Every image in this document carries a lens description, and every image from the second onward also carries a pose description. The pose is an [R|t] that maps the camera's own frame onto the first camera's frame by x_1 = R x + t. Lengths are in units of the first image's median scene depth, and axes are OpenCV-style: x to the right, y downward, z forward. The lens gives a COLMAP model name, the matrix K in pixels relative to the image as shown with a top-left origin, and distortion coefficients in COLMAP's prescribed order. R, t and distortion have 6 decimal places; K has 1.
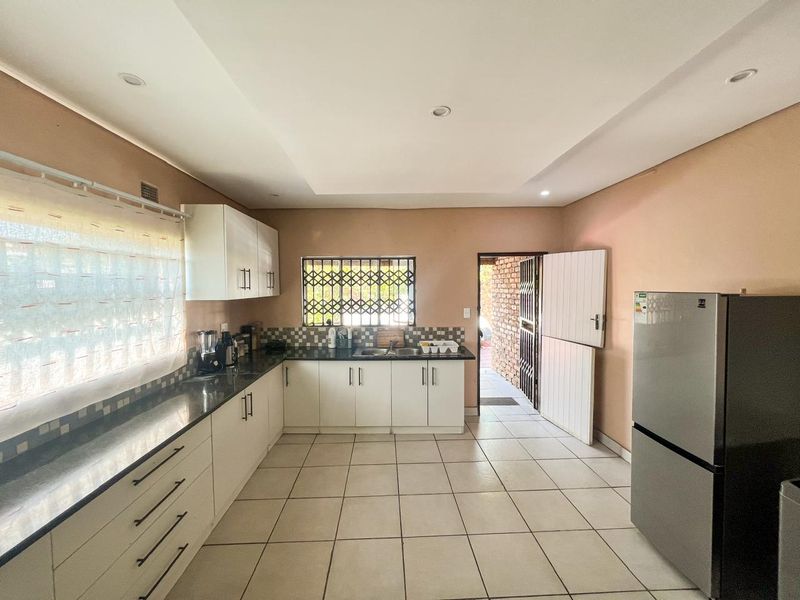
lens RADIAL K [[319.0, 0, 399.0], [0, 319.0, 299.0], [0, 0, 1]] dist [-0.000141, -0.000252]
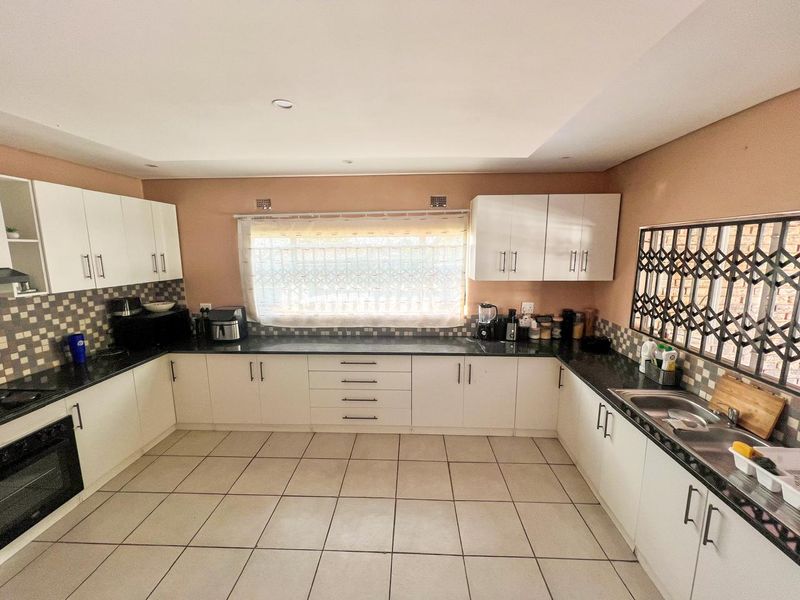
lens RADIAL K [[319.0, 0, 400.8], [0, 319.0, 298.6], [0, 0, 1]] dist [-0.000141, -0.000252]
pose [[-0.081638, 0.162599, -0.983309, 0.494041], [-0.035950, 0.985480, 0.165942, -0.090219], [0.996013, 0.048897, -0.074607, 0.648046]]
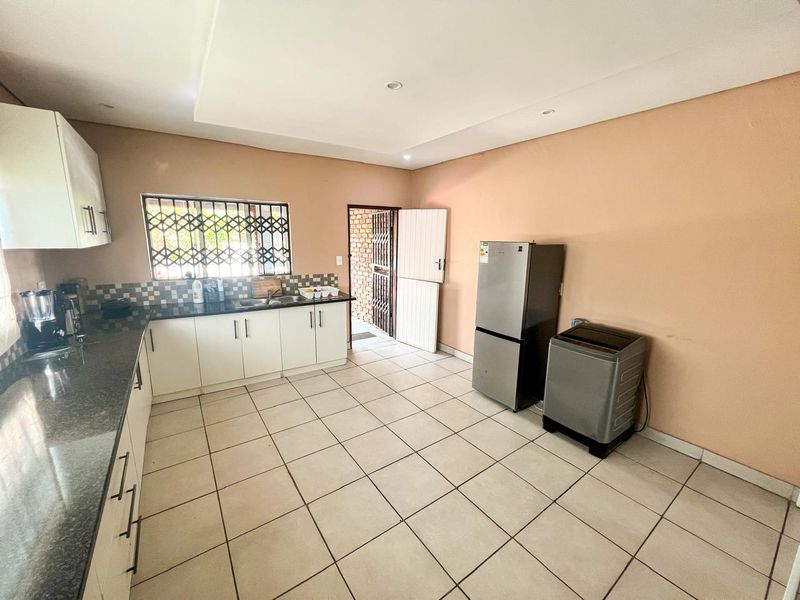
lens RADIAL K [[319.0, 0, 398.9], [0, 319.0, 298.5], [0, 0, 1]] dist [-0.000141, -0.000252]
pose [[0.840020, -0.085980, 0.535700, -0.251198], [0.002037, 0.987856, 0.155357, 0.004526], [-0.542552, -0.129412, 0.829994, -0.043897]]
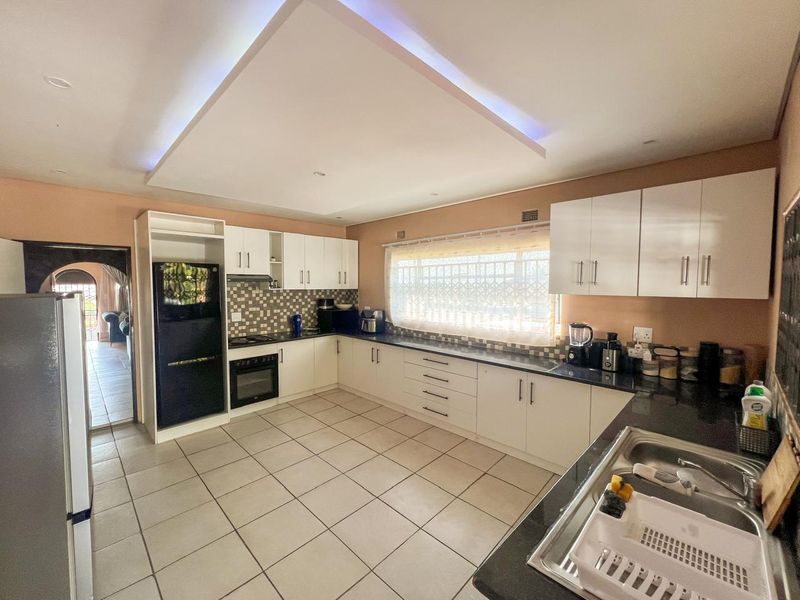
lens RADIAL K [[319.0, 0, 400.6], [0, 319.0, 300.0], [0, 0, 1]] dist [-0.000141, -0.000252]
pose [[-0.723257, 0.043803, -0.689188, 0.439715], [-0.024766, 0.995699, 0.089275, -0.046958], [0.690135, 0.081637, -0.719061, 1.123744]]
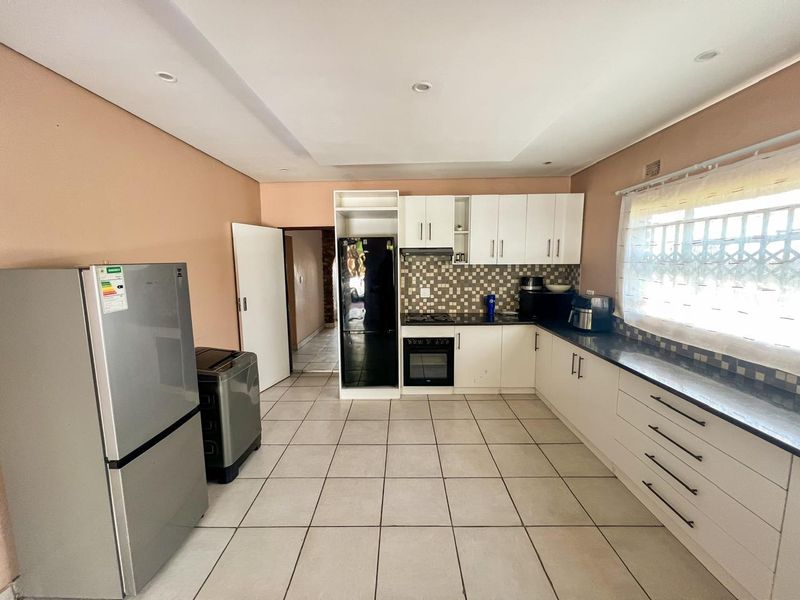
lens RADIAL K [[319.0, 0, 398.5], [0, 319.0, 299.1], [0, 0, 1]] dist [-0.000141, -0.000252]
pose [[-0.998216, 0.010204, 0.058820, 0.068604], [0.019776, 0.986174, 0.164530, -0.029455], [-0.056328, 0.165400, -0.984617, 0.979162]]
